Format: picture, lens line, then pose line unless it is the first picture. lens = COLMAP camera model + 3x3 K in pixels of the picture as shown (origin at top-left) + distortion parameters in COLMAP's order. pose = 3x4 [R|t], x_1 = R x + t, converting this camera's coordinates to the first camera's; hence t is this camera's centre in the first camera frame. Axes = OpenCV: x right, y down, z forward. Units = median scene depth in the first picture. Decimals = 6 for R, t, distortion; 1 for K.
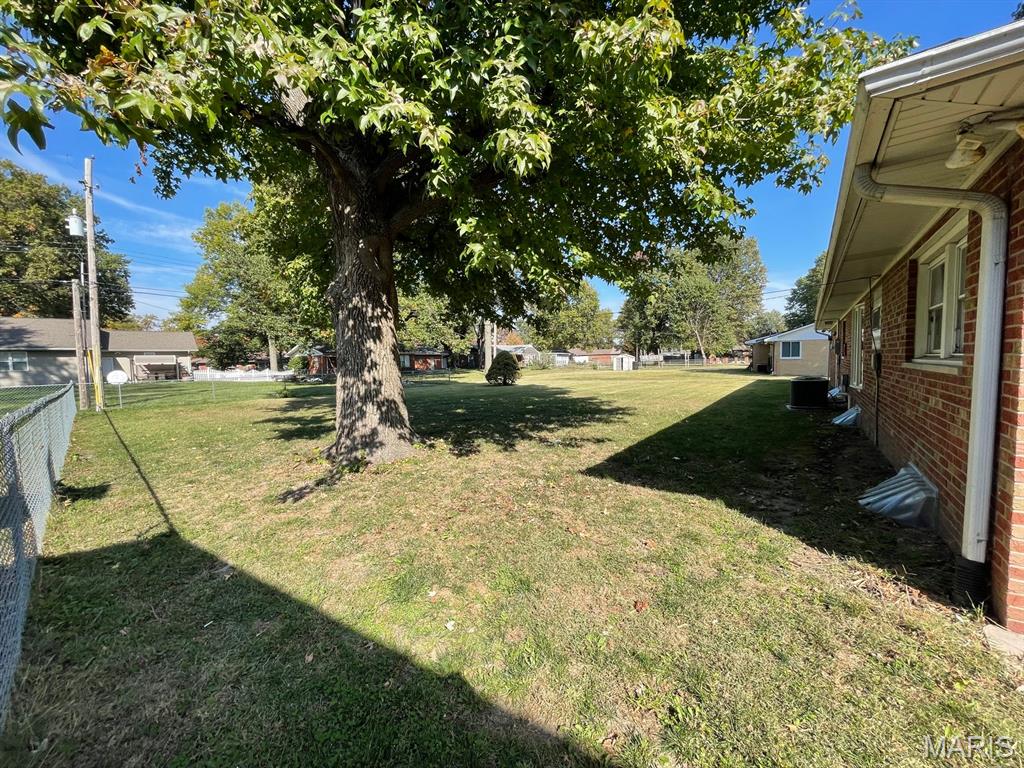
lens RADIAL K [[410.1, 0, 512.0], [0, 410.1, 384.0], [0, 0, 1]] dist [0.001844, 0.000237]
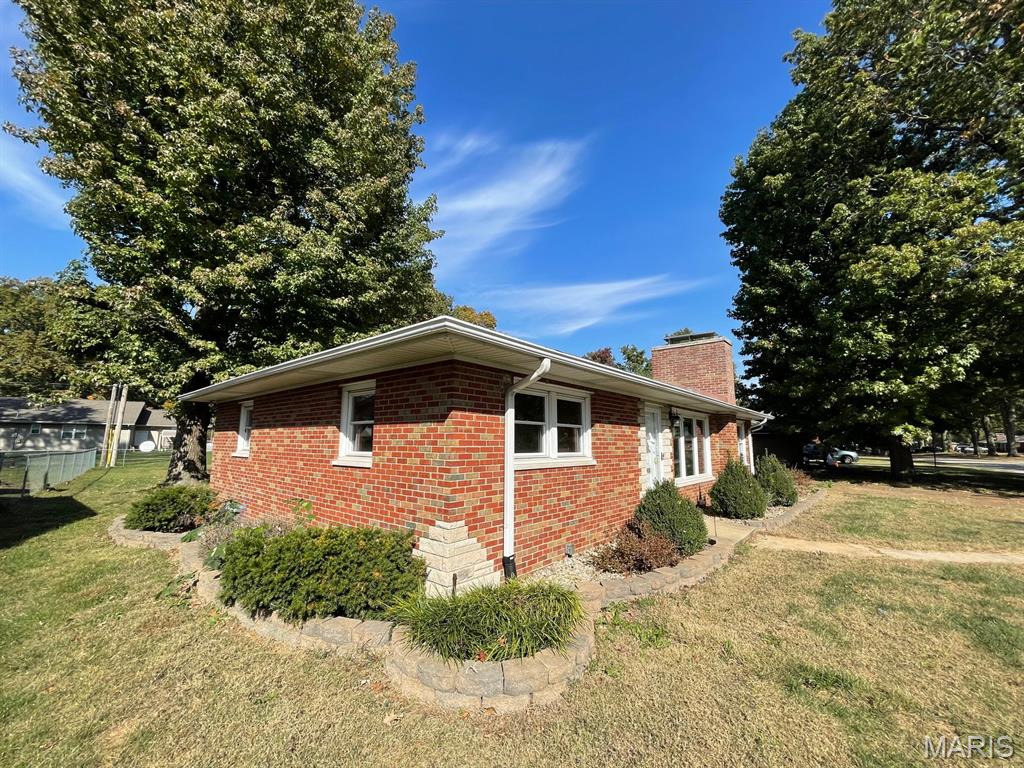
lens RADIAL K [[410.1, 0, 512.0], [0, 410.1, 384.0], [0, 0, 1]] dist [0.001844, 0.000237]
pose [[0.995870, 0.020284, -0.088501, 0.365817], [-0.037219, 0.980267, -0.194141, -0.000064], [0.082817, 0.196633, 0.976973, -0.258875]]
